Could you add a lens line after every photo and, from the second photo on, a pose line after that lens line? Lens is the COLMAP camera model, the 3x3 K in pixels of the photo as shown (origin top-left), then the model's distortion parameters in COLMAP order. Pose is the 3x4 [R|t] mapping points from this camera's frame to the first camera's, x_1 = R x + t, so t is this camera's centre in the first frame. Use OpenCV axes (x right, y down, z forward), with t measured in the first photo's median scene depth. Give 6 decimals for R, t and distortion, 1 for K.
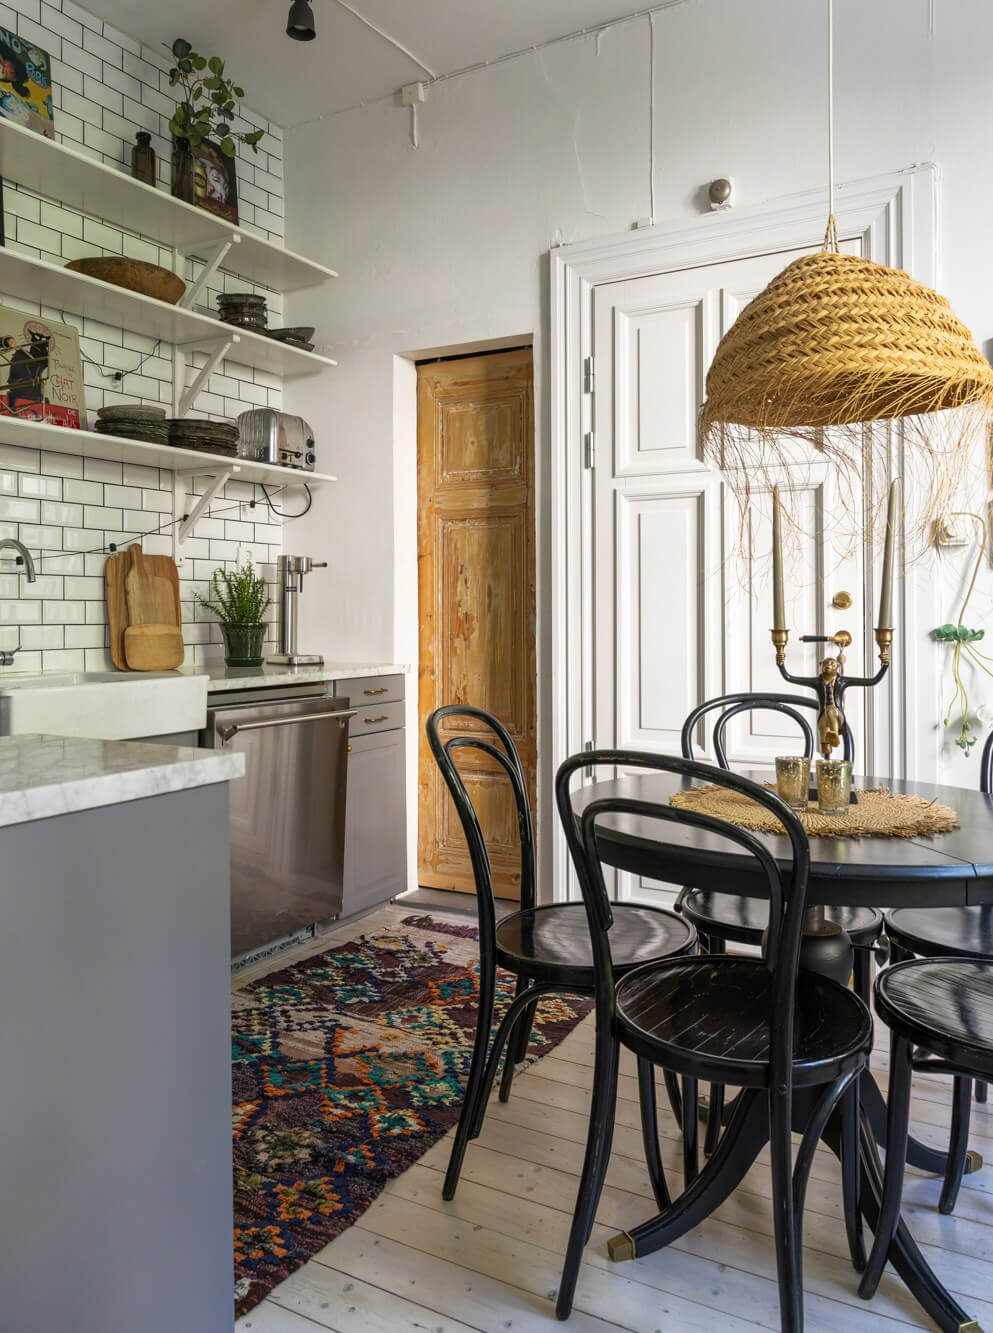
lens RADIAL K [[972.8, 0, 496.6], [0, 972.8, 595.0], [0, 0, 1]] dist [-0.002858, -0.006517]
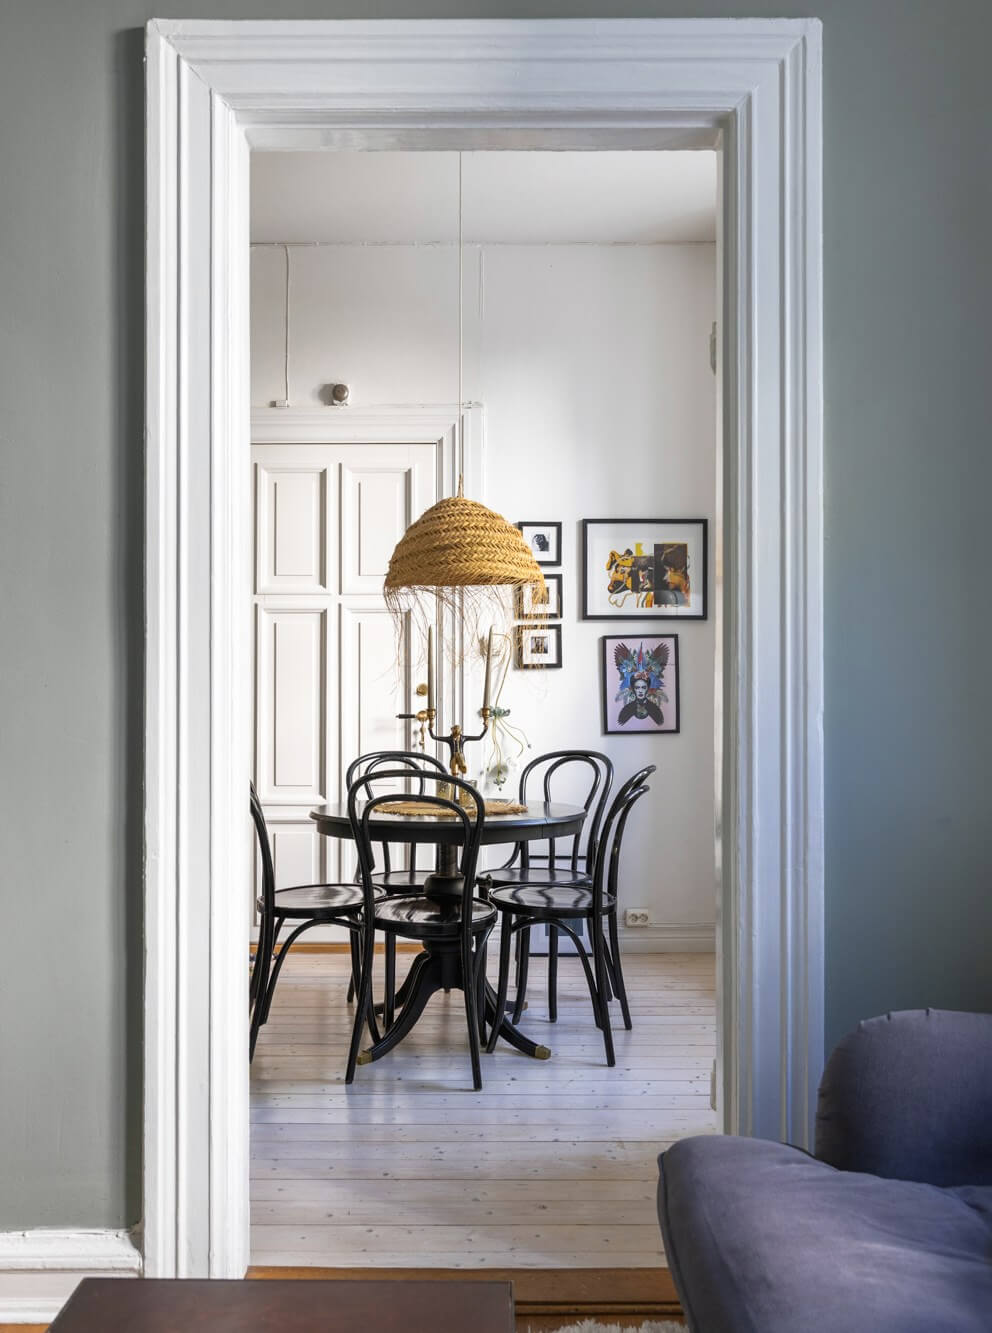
lens RADIAL K [[1008.1, 0, 496.0], [0, 1008.1, 655.3], [0, 0, 1]] dist [0.002183, -0.000081]
pose [[0.868789, 0.017621, 0.494868, -0.316418], [-0.006554, 0.999688, -0.024089, -0.010971], [-0.495138, 0.017685, 0.868634, -0.390892]]
